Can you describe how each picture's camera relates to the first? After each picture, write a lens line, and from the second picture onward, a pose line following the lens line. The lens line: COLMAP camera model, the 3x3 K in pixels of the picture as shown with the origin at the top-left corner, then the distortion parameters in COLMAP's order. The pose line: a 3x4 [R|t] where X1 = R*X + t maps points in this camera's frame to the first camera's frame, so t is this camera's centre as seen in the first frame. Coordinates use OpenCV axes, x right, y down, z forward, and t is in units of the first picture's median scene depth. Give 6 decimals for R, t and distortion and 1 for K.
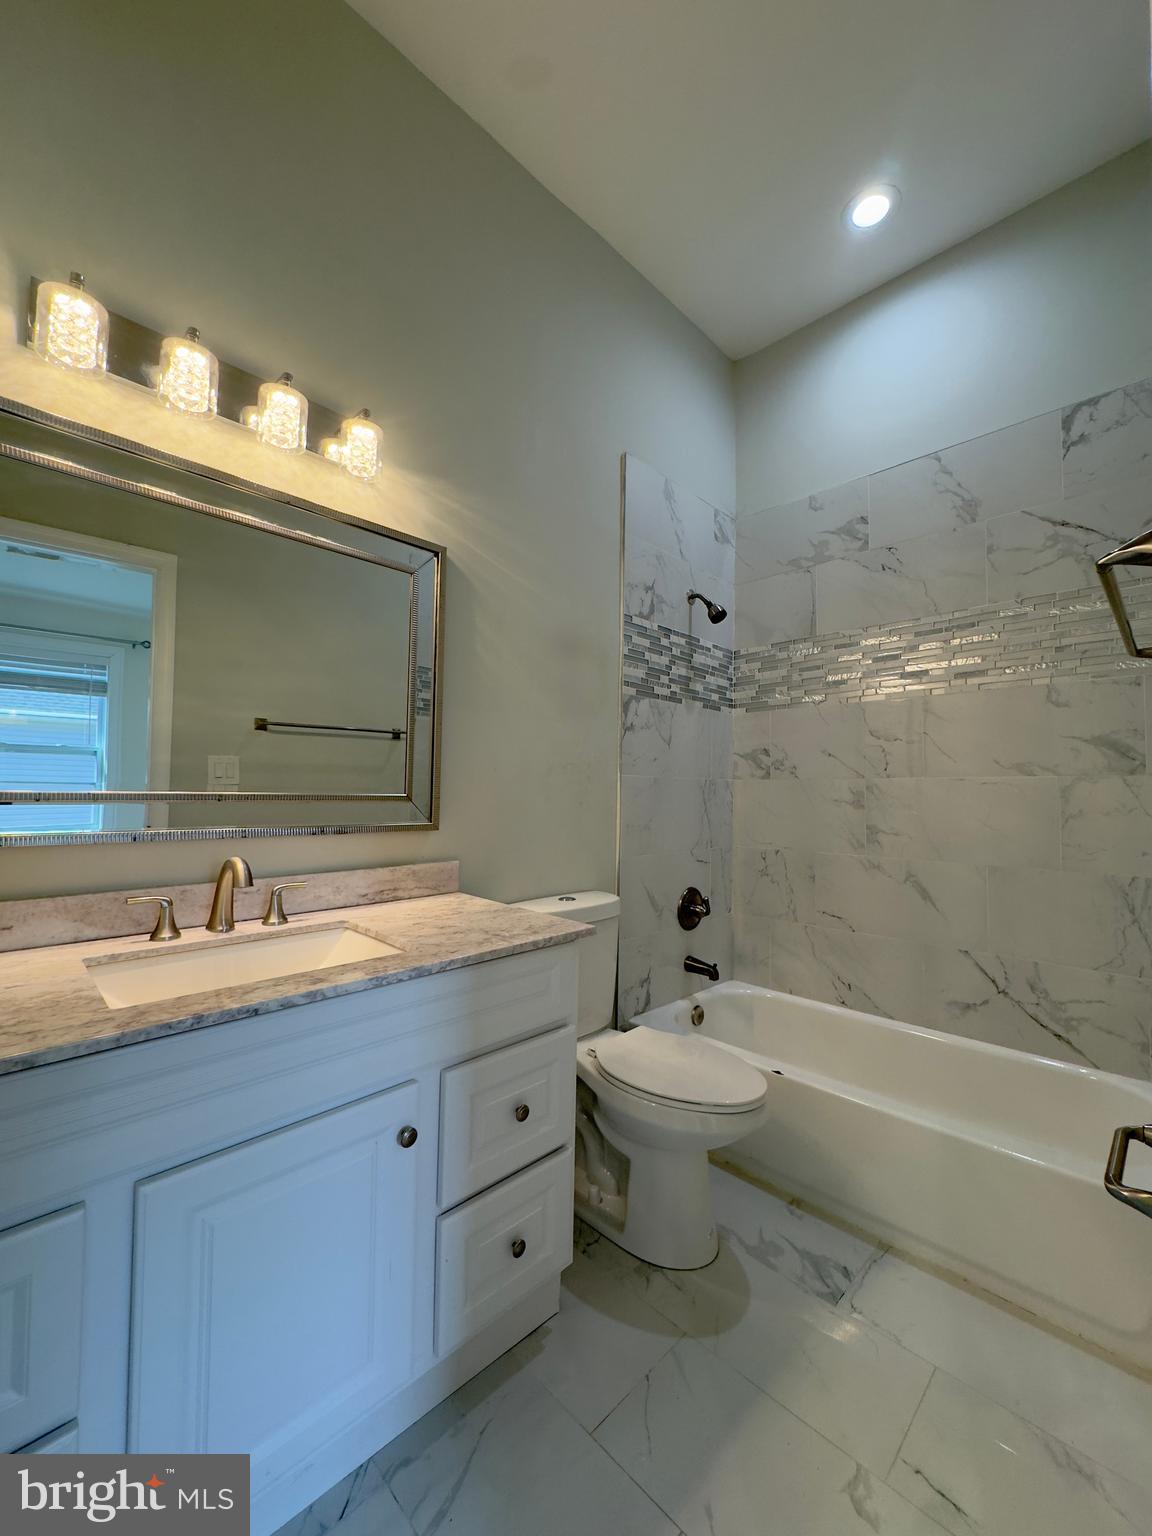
lens RADIAL K [[608.1, 0, 576.0], [0, 608.1, 768.0], [0, 0, 1]] dist [-0.001130, -0.000443]
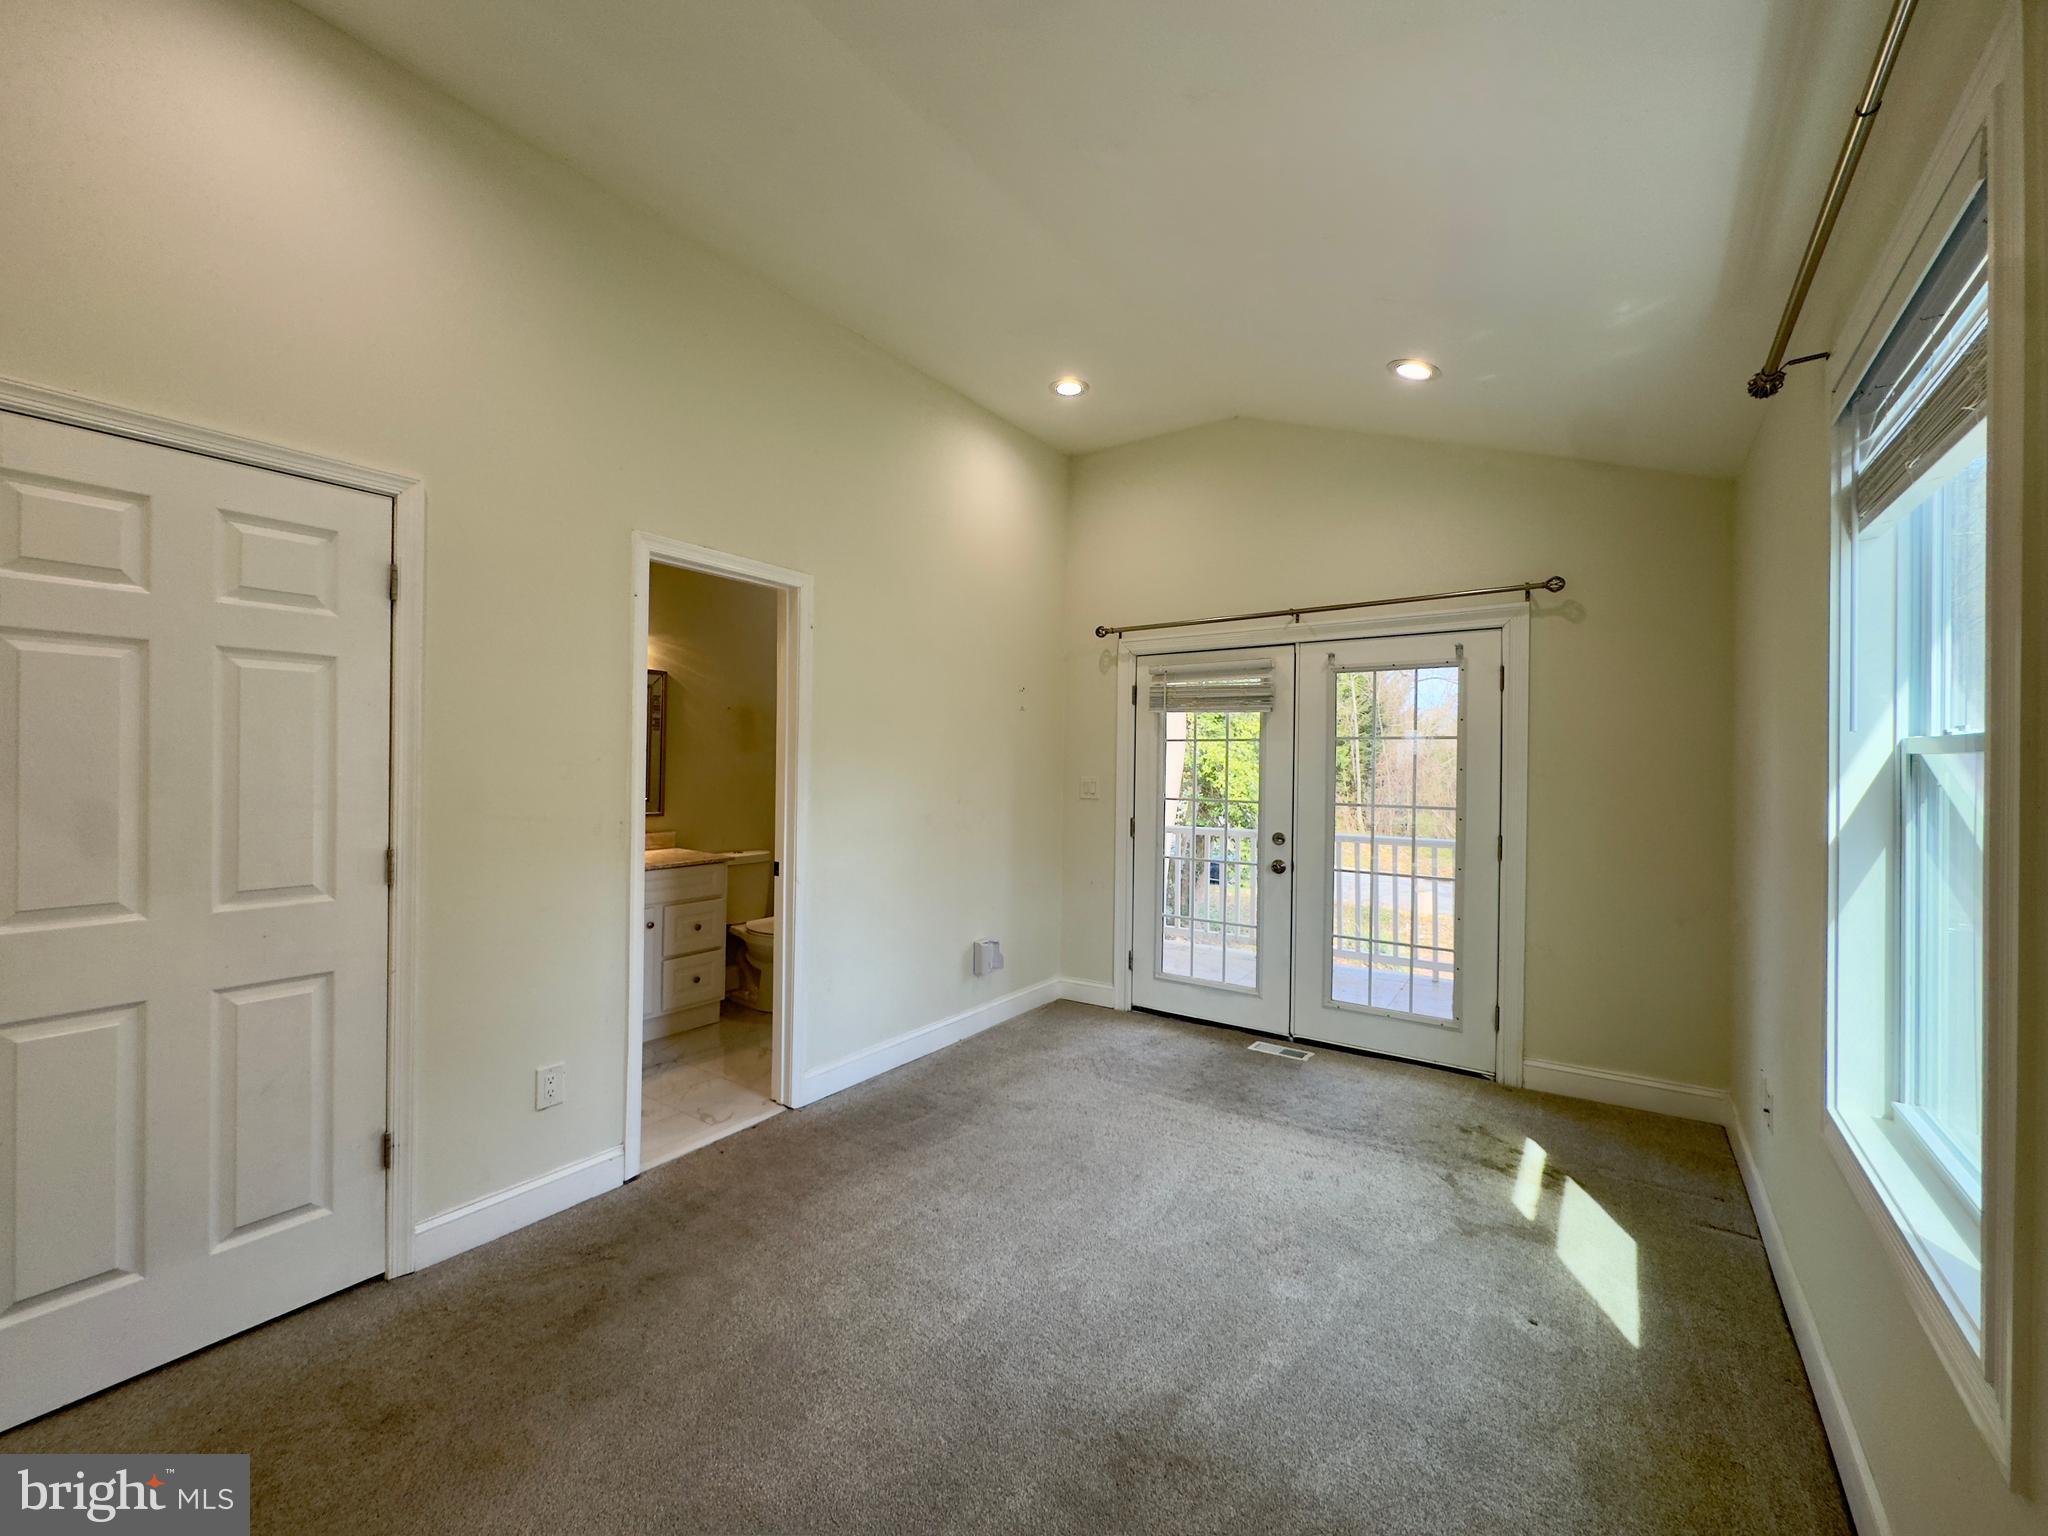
lens RADIAL K [[810.8, 0, 1022.8], [0, 810.8, 759.6], [0, 0, 1]] dist [-0.001130, -0.000443]
pose [[0.984018, 0.003598, 0.178034, 0.545937], [-0.010991, 0.999117, 0.040562, -0.242539], [-0.177731, -0.041870, 0.983188, -2.162562]]
